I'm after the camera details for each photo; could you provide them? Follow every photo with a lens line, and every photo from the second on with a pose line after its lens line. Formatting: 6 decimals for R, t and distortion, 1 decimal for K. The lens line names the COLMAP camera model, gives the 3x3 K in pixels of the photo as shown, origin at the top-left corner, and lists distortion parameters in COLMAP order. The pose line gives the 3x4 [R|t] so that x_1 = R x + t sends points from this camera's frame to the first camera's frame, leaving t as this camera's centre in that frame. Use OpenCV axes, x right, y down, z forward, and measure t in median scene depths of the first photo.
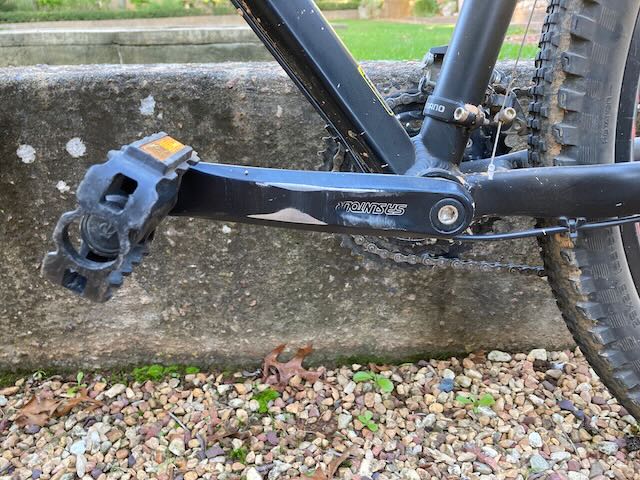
lens RADIAL K [[527.5, 0, 316.9], [0, 527.5, 229.0], [0, 0, 1]] dist [0.005768, 0.002806]
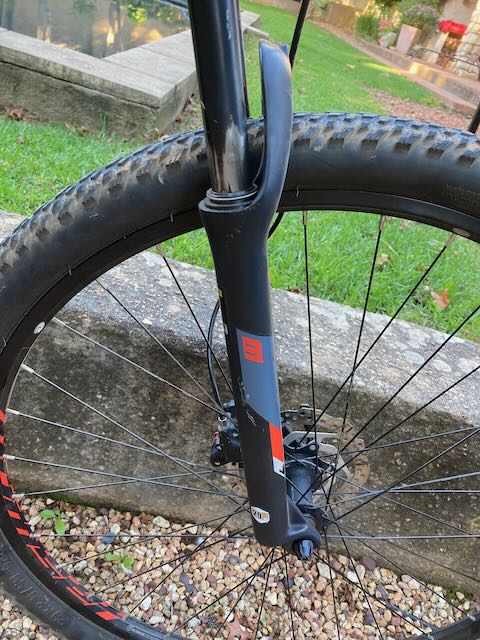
lens RADIAL K [[527.5, 0, 237.9], [0, 527.5, 322.3], [0, 0, 1]] dist [0.005768, 0.002806]
pose [[0.953772, 0.272194, 0.127396, 0.232423], [-0.291444, 0.941174, 0.171030, -0.492794], [-0.073348, -0.200252, 0.976995, -0.163257]]
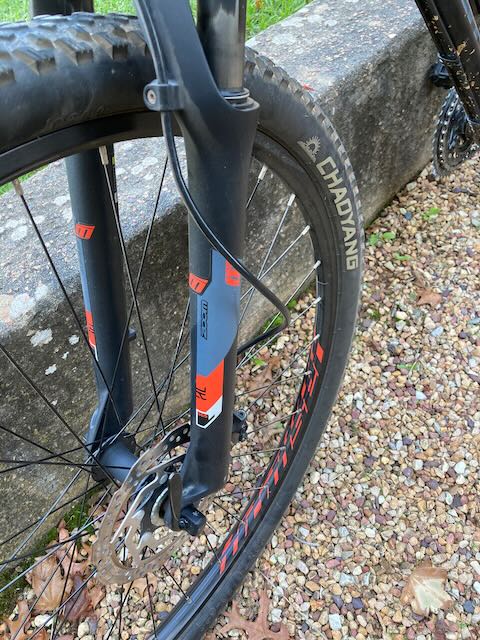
lens RADIAL K [[527.5, 0, 237.9], [0, 527.5, 322.3], [0, 0, 1]] dist [0.005768, 0.002806]
pose [[0.663509, -0.619038, 0.420176, -1.031055], [0.358471, 0.755985, 0.547709, -0.568964], [-0.656700, -0.212789, 0.723510, 0.045838]]
